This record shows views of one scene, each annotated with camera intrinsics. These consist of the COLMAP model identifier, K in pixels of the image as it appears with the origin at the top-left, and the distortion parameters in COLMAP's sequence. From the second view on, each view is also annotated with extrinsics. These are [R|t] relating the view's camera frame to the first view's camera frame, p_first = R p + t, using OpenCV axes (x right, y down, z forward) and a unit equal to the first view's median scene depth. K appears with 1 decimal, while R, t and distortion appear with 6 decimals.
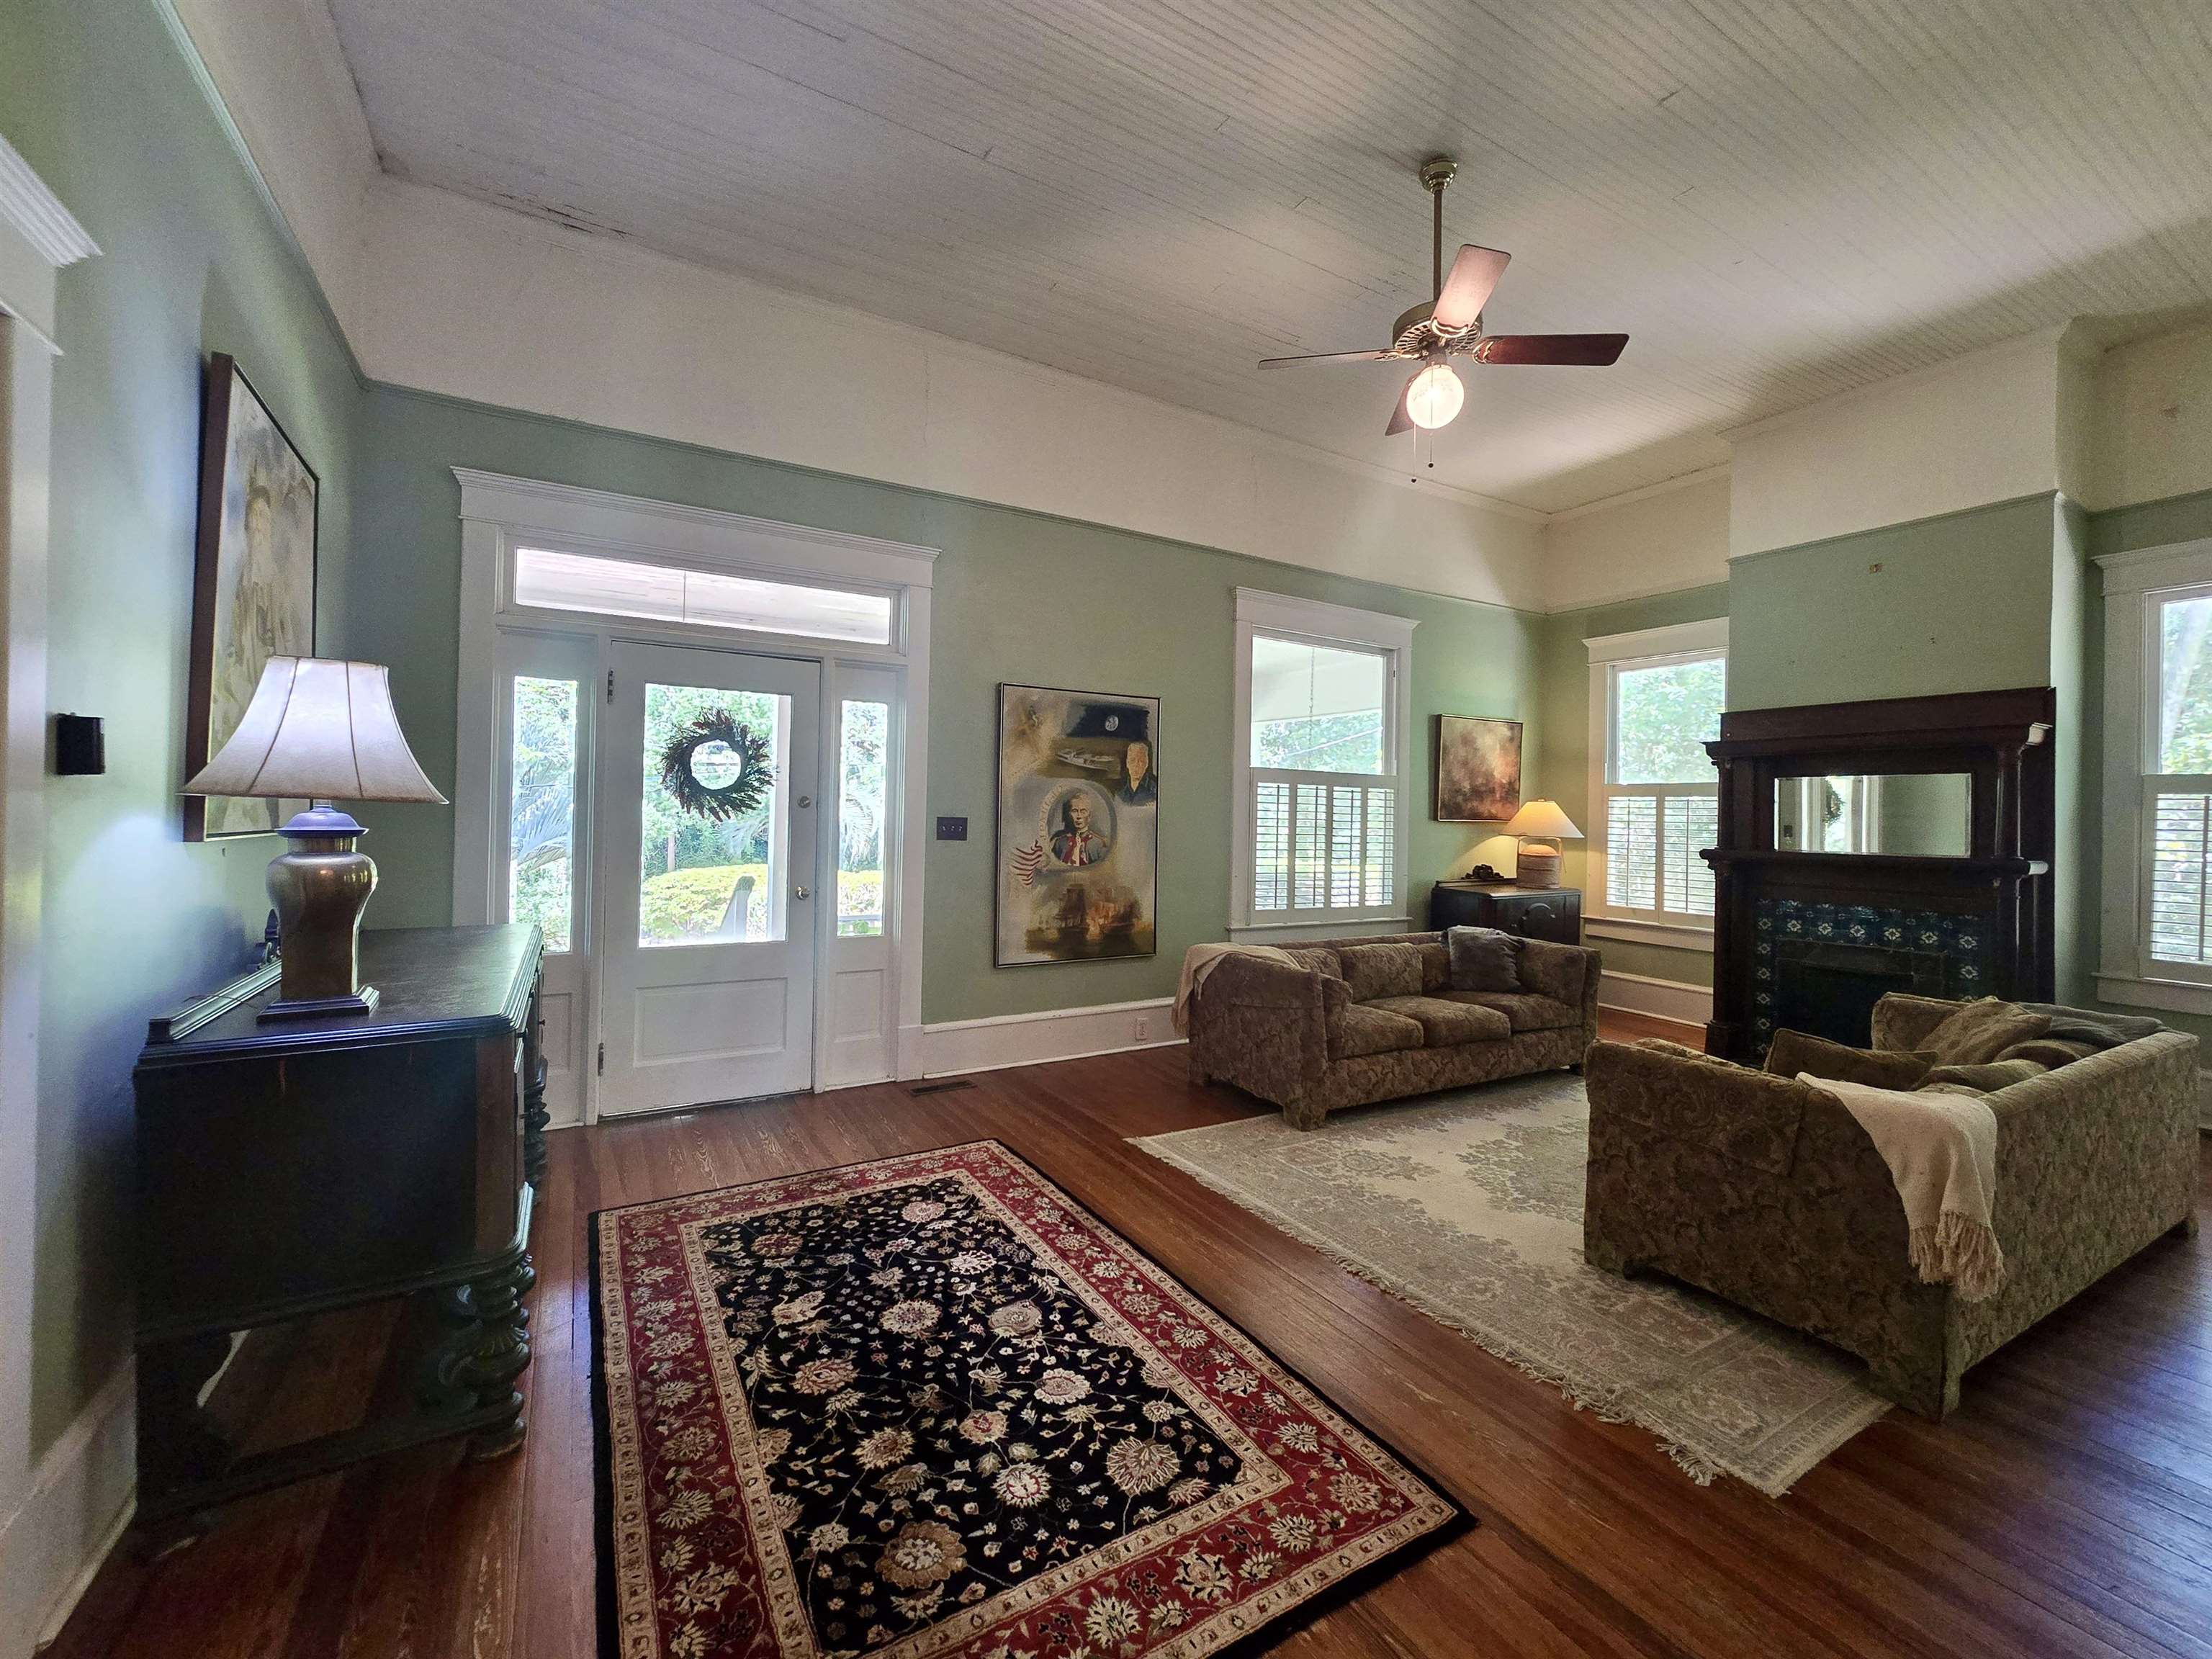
lens RADIAL K [[906.7, 0, 1111.9], [0, 906.7, 812.8], [0, 0, 1]] dist [-0.003394, 0.000450]
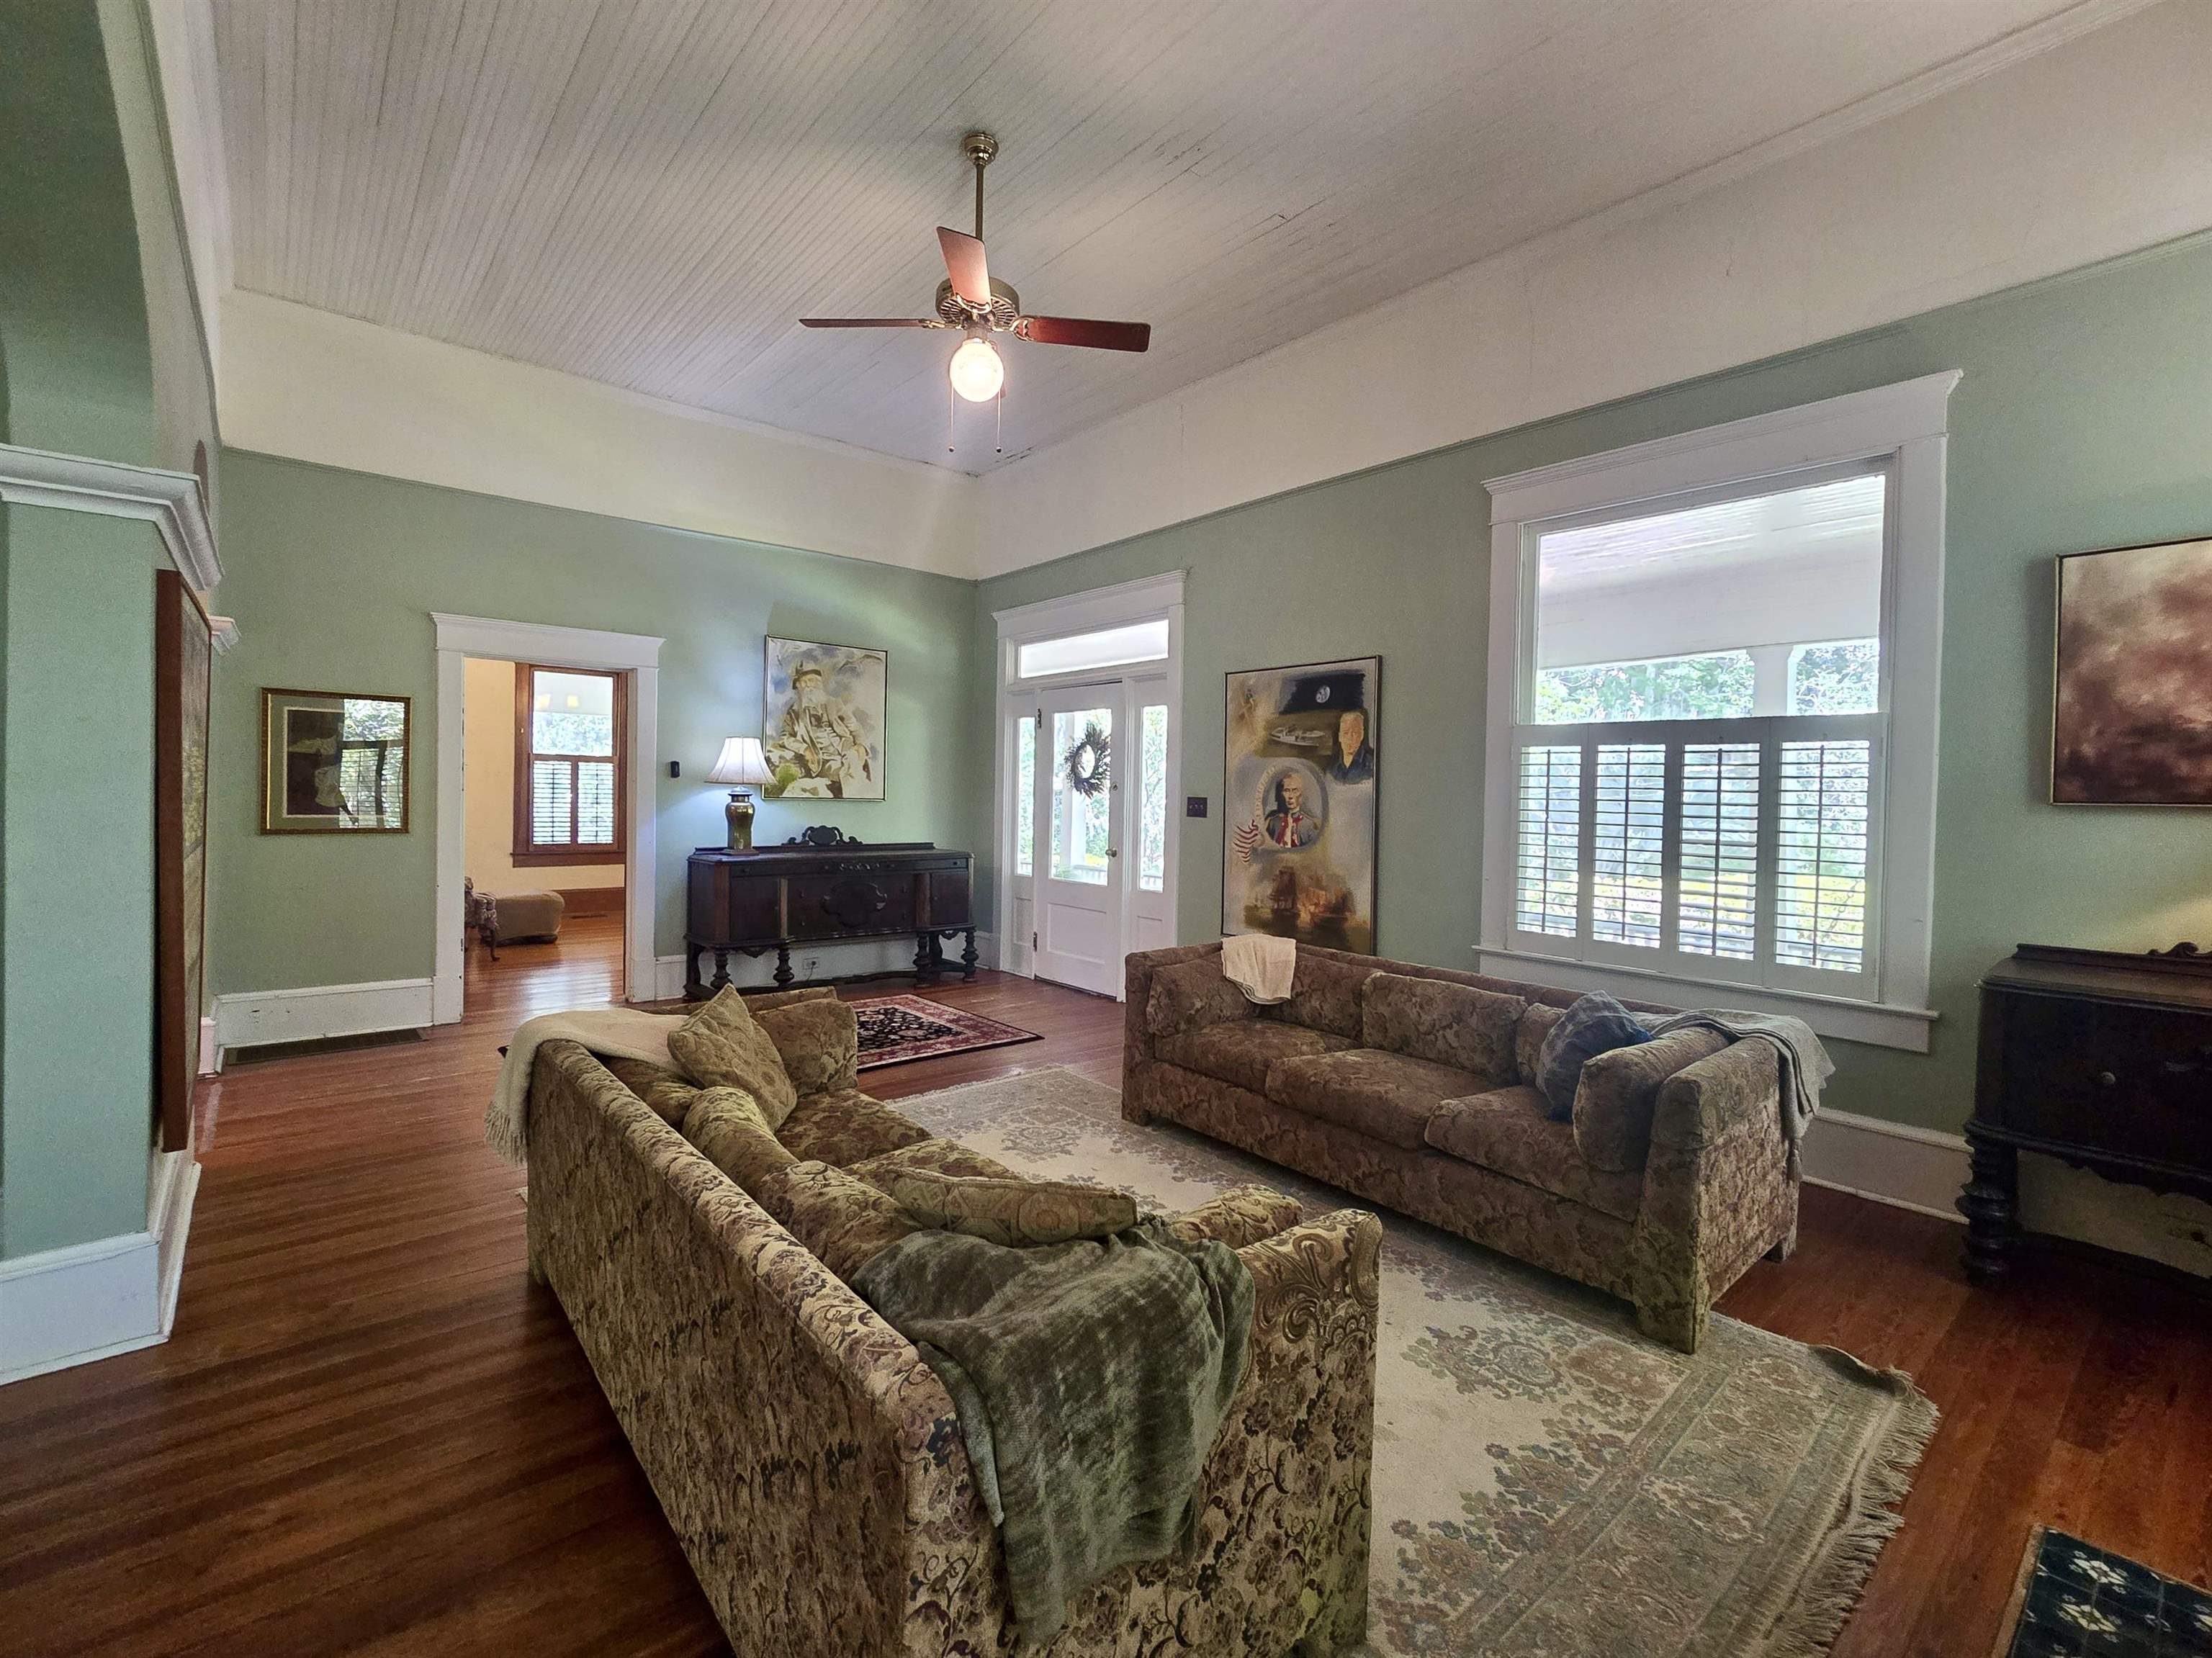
lens RADIAL K [[975.5, 0, 1099.0], [0, 975.5, 811.8], [0, 0, 1]] dist [0.000524, 0.000236]
pose [[0.167423, 0.002857, -0.985881, 1.403766], [-0.014215, 0.999899, 0.000483, 0.033889], [0.985783, 0.013934, 0.167446, 0.920244]]
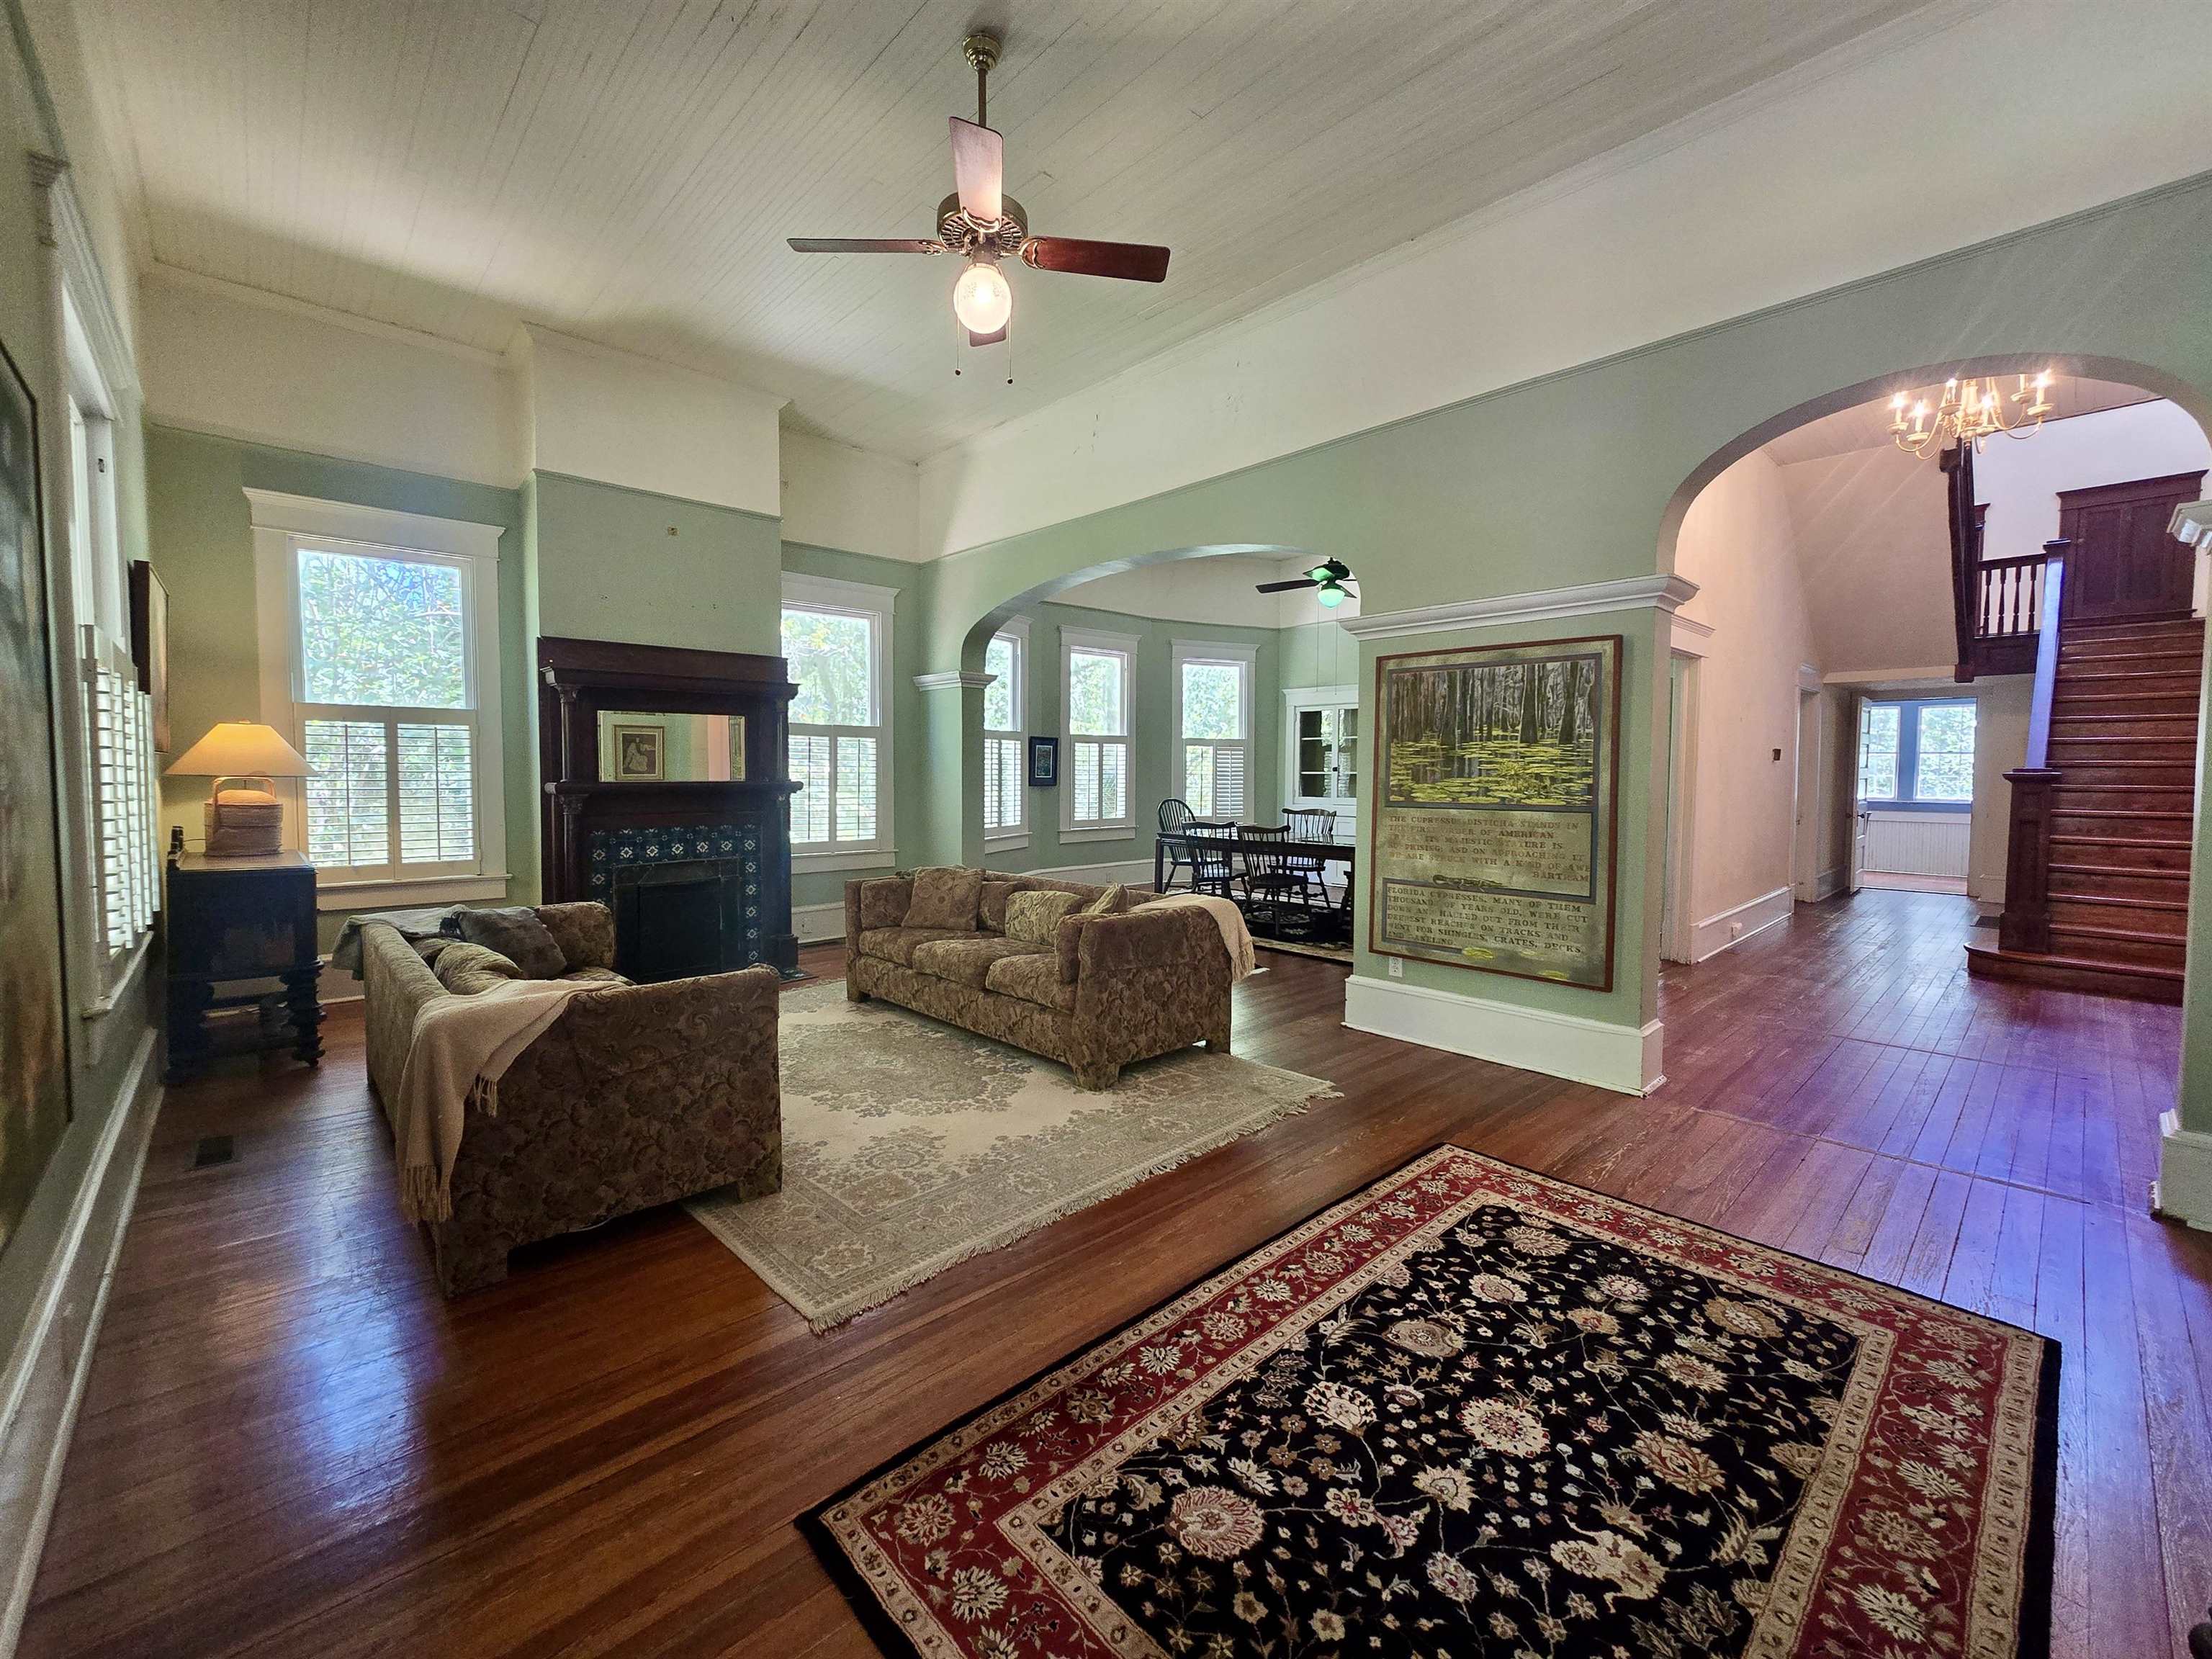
lens RADIAL K [[906.7, 0, 1094.7], [0, 906.7, 817.0], [0, 0, 1]] dist [-0.003394, 0.000450]
pose [[-0.208899, -0.070401, 0.975400, -0.590390], [-0.006954, 0.997487, 0.070506, 0.008051], [-0.977912, 0.007945, -0.208864, 1.041463]]
